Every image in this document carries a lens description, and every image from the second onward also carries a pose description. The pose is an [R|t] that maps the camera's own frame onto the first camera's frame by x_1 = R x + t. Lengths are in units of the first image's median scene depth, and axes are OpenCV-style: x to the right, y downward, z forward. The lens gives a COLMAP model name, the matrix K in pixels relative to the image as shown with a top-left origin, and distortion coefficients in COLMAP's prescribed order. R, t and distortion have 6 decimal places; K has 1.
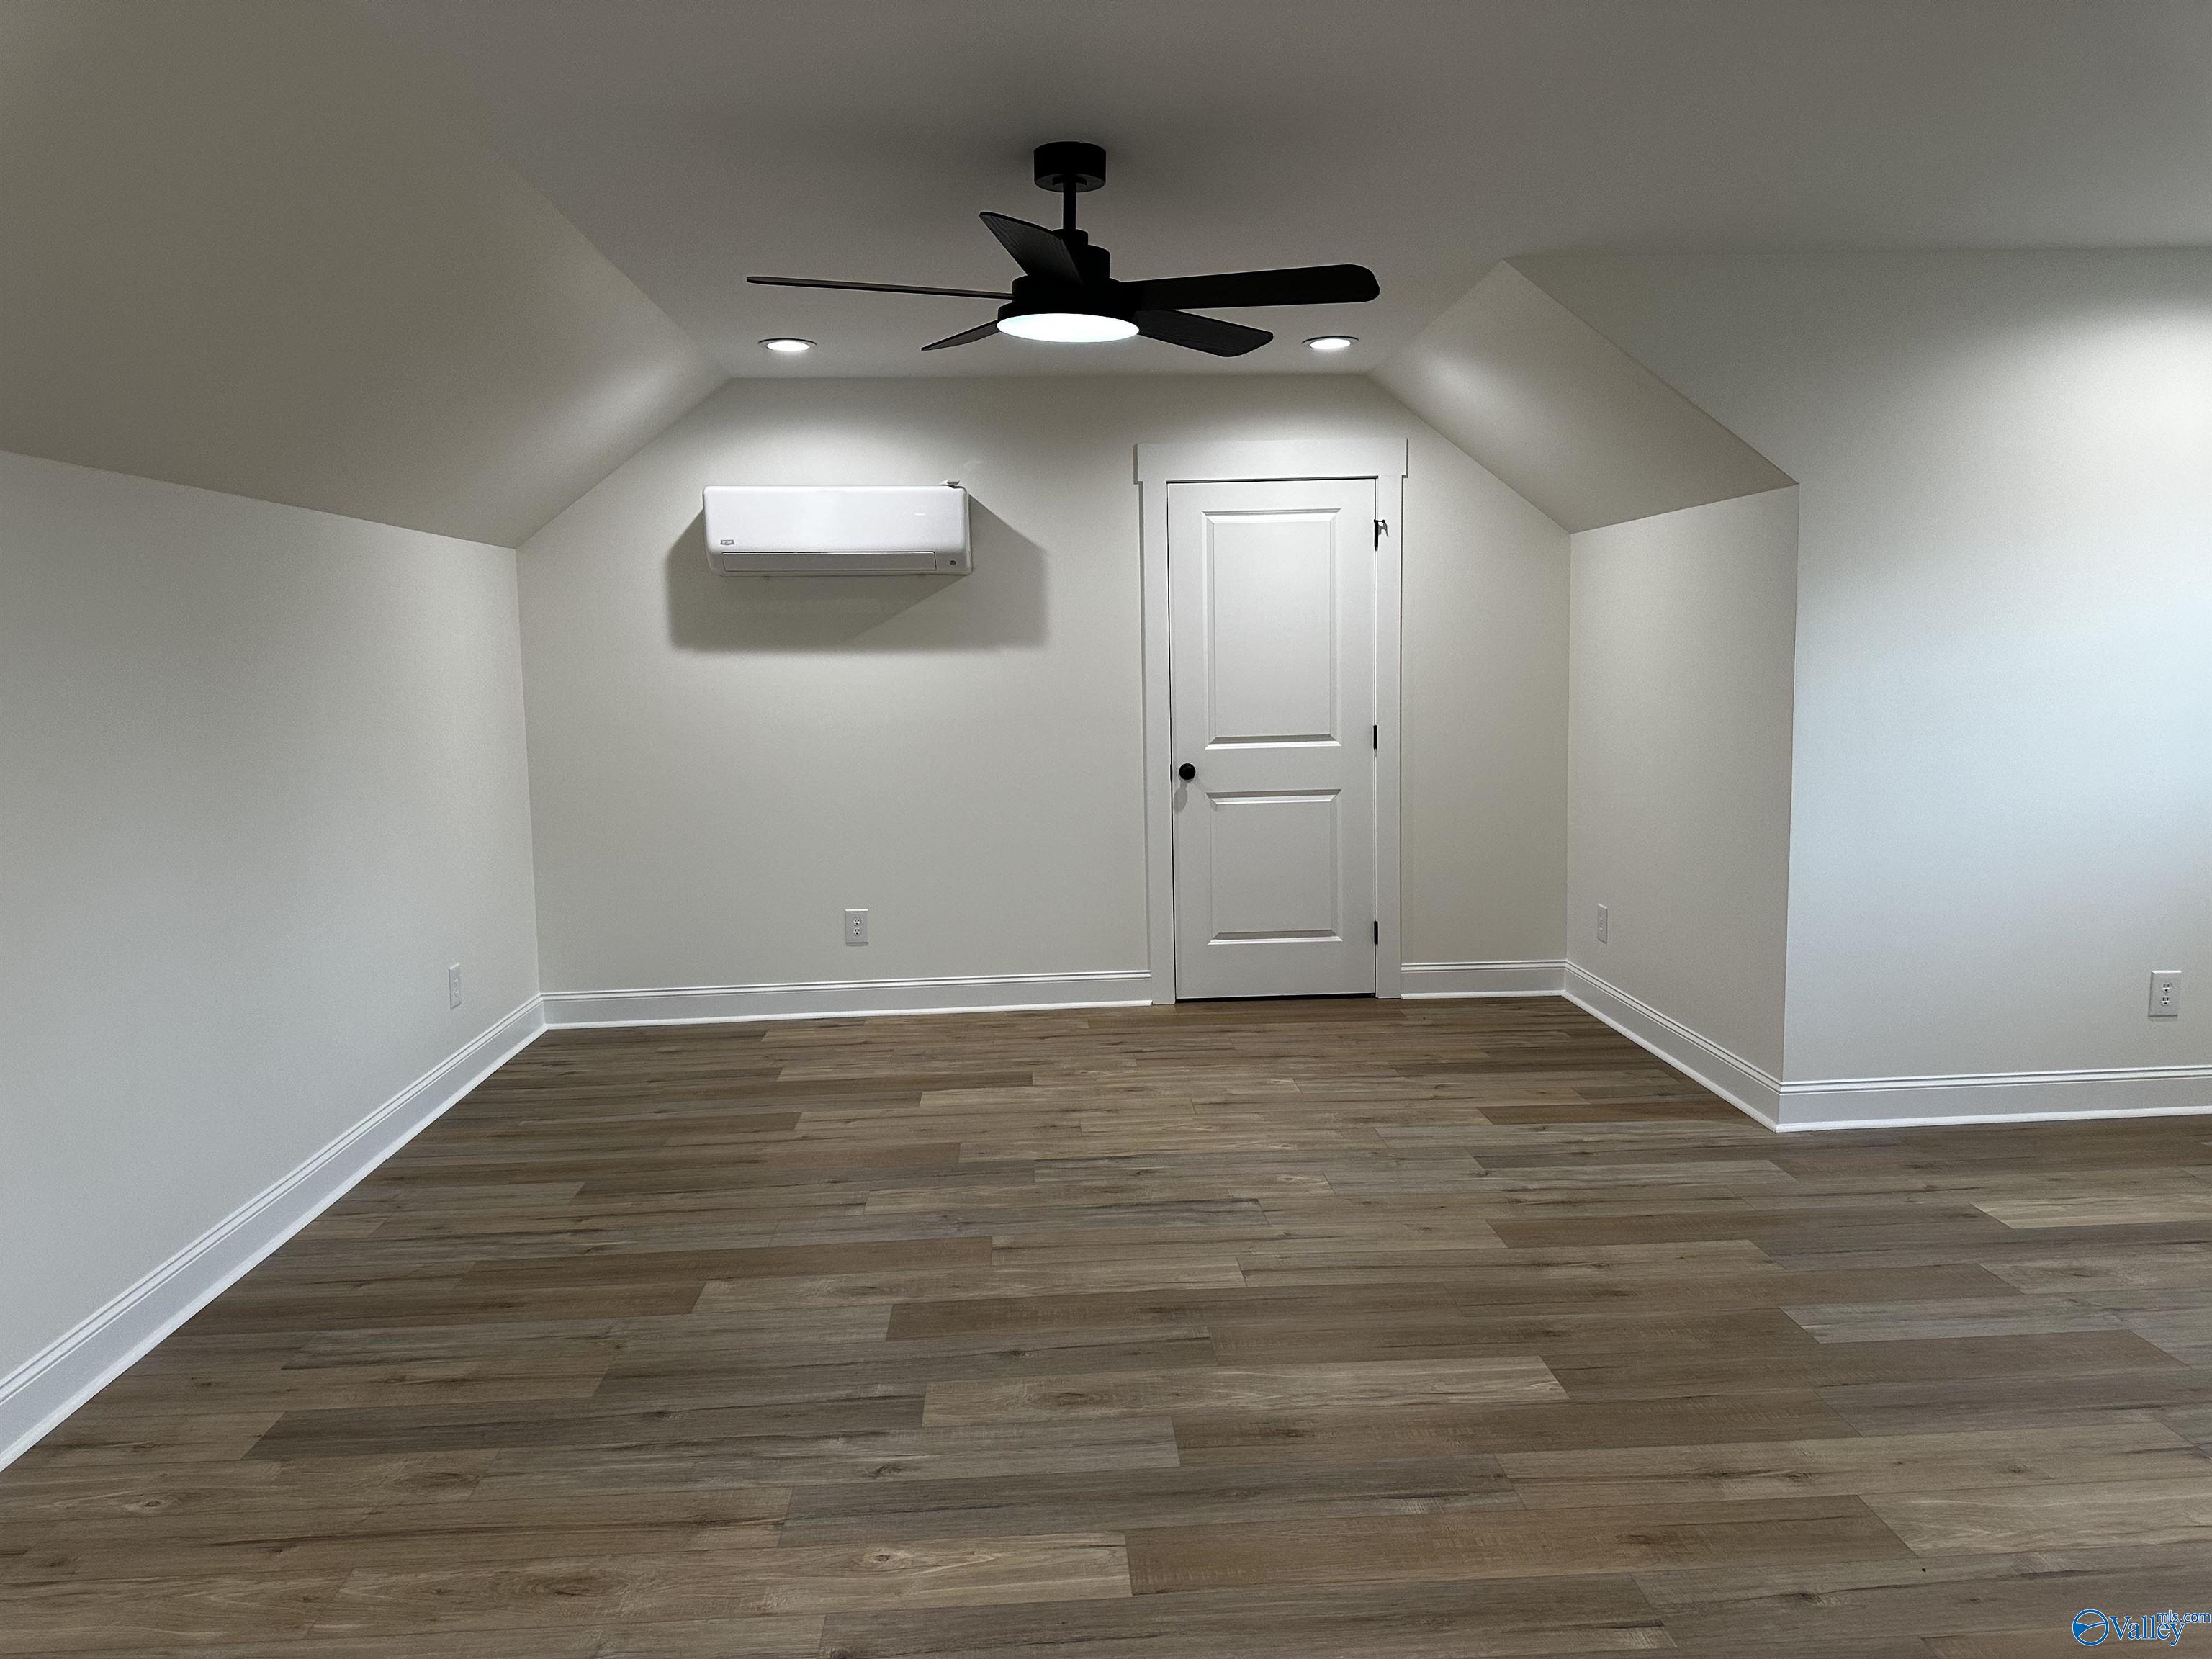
lens RADIAL K [[1552.0, 0, 1118.3], [0, 1552.0, 829.9], [0, 0, 1]] dist [0.044228, -0.049251]
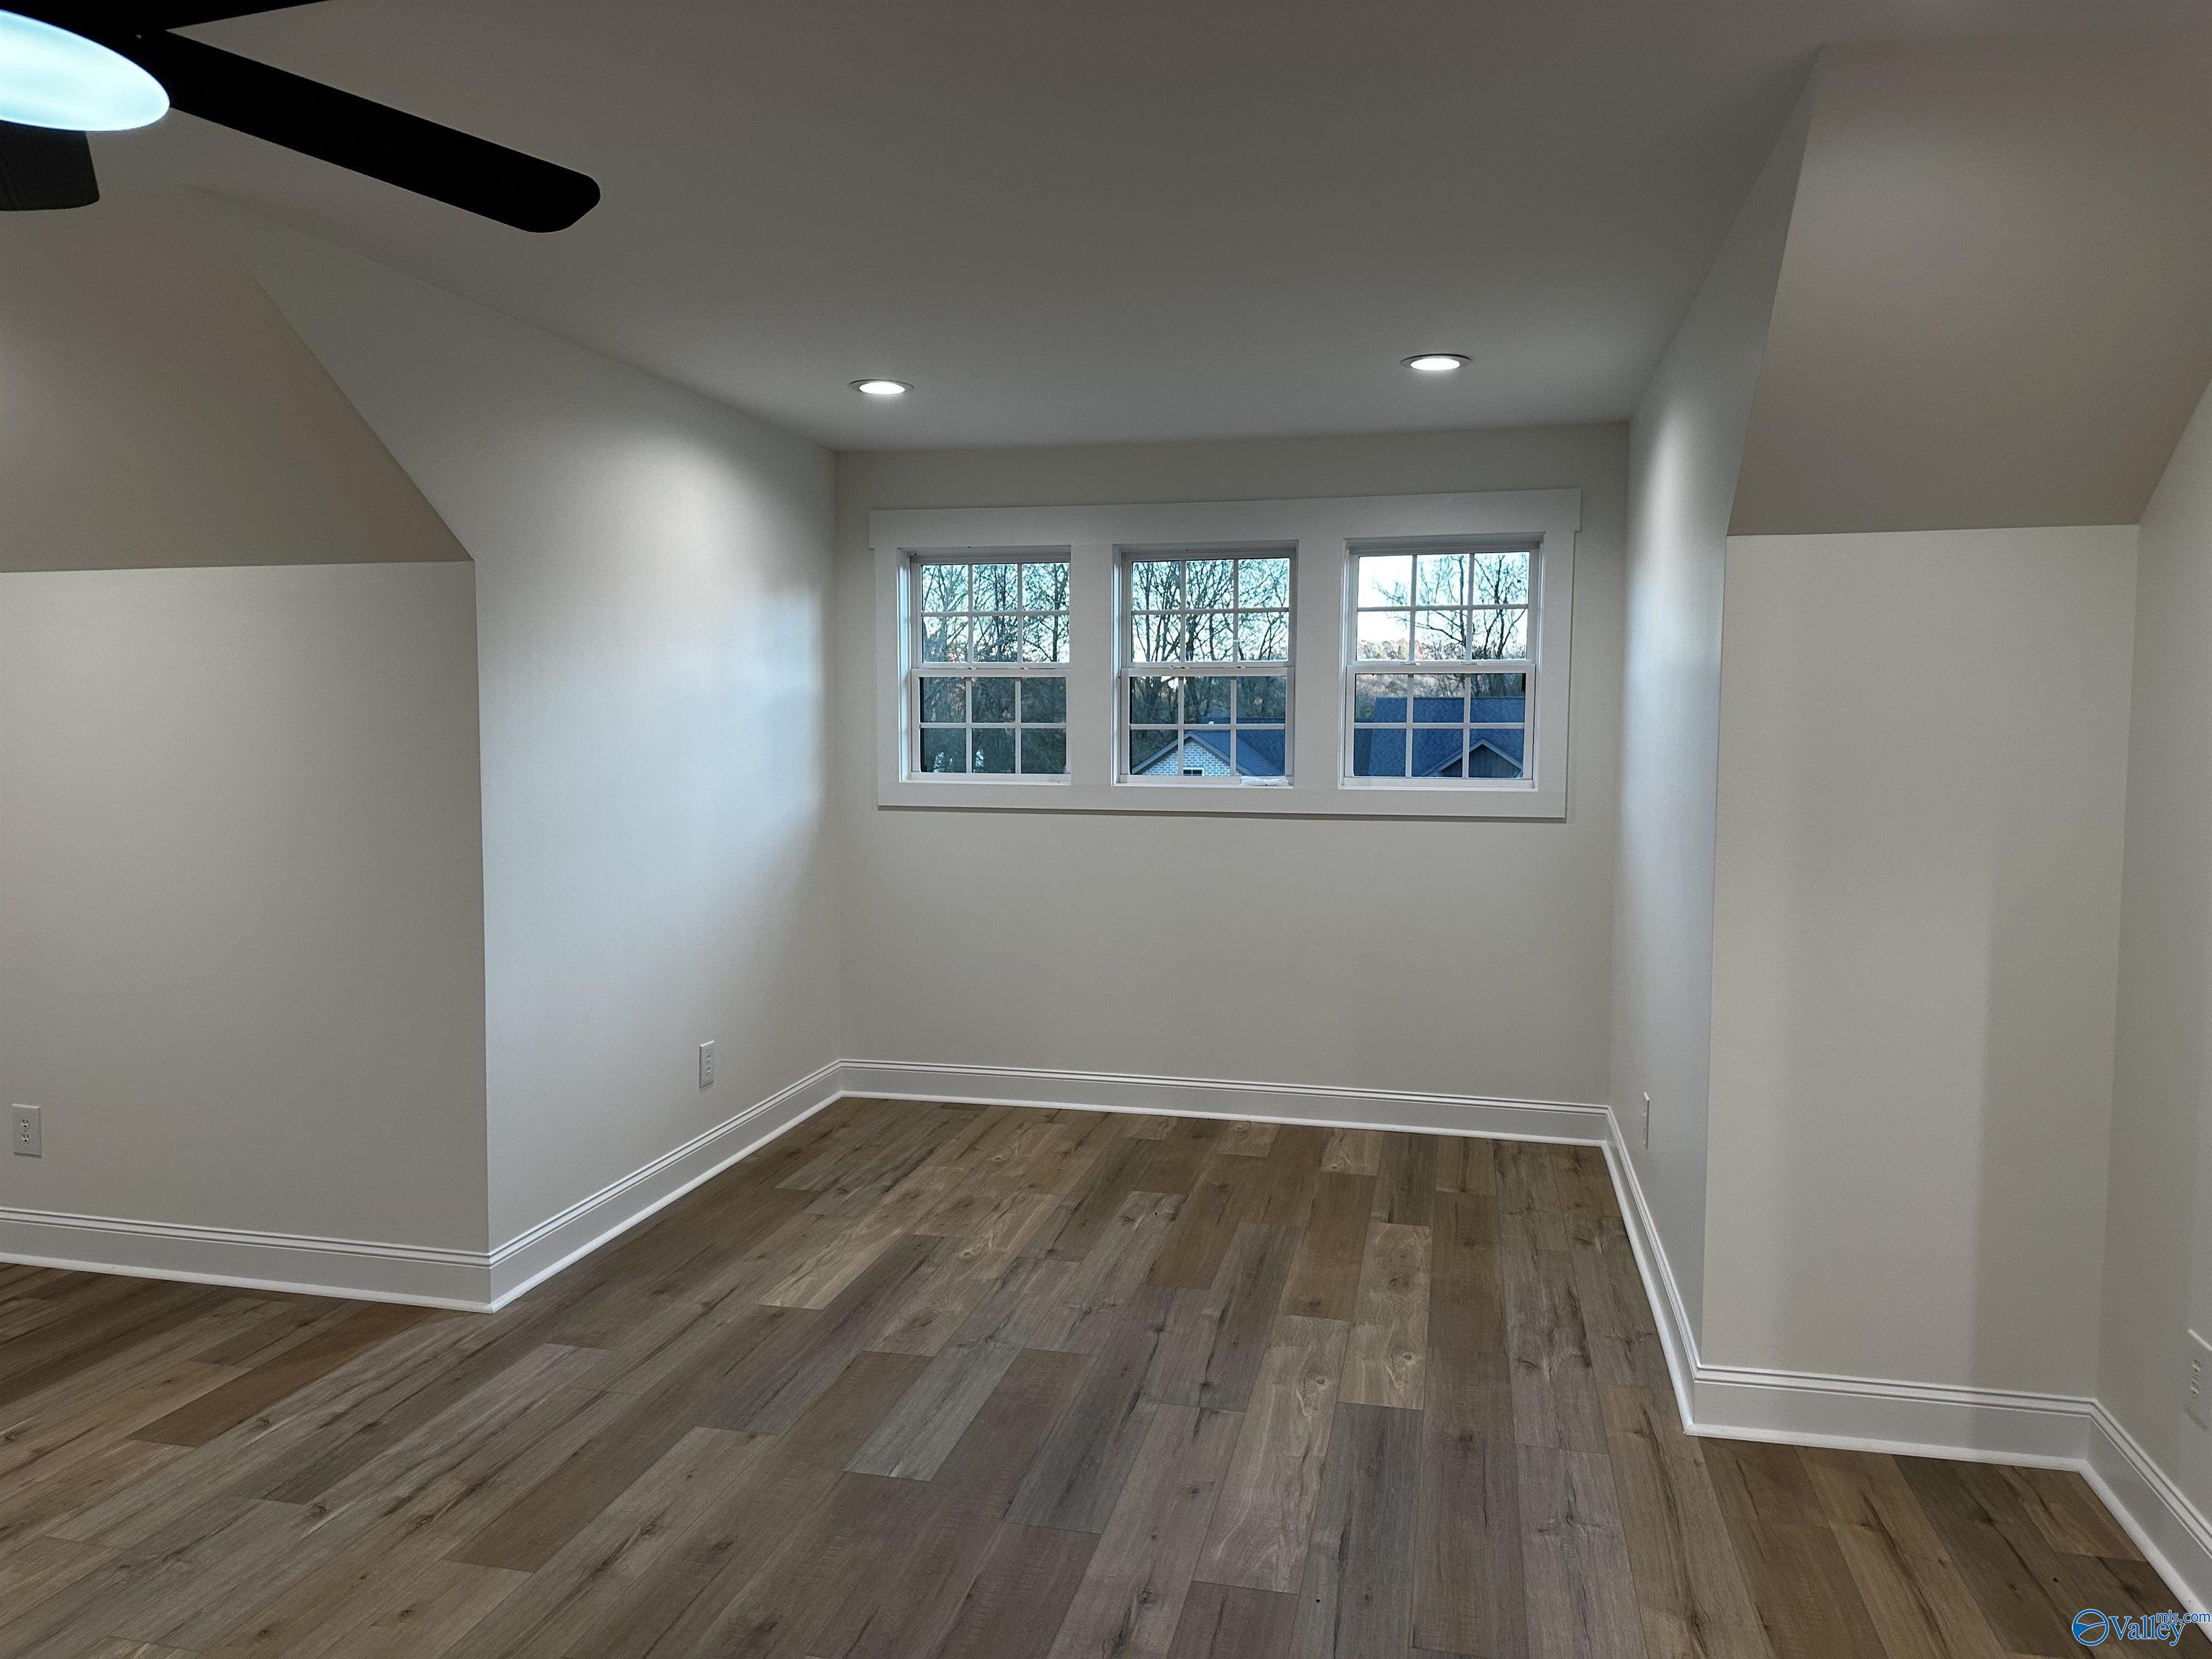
lens RADIAL K [[1552.0, 0, 1106.6], [0, 1552.0, 831.4], [0, 0, 1]] dist [0.044228, -0.049251]
pose [[0.295446, -0.047285, 0.954189, -0.312991], [0.104404, 0.994391, 0.016950, -0.052175], [-0.949638, 0.094613, 0.298726, 0.450998]]
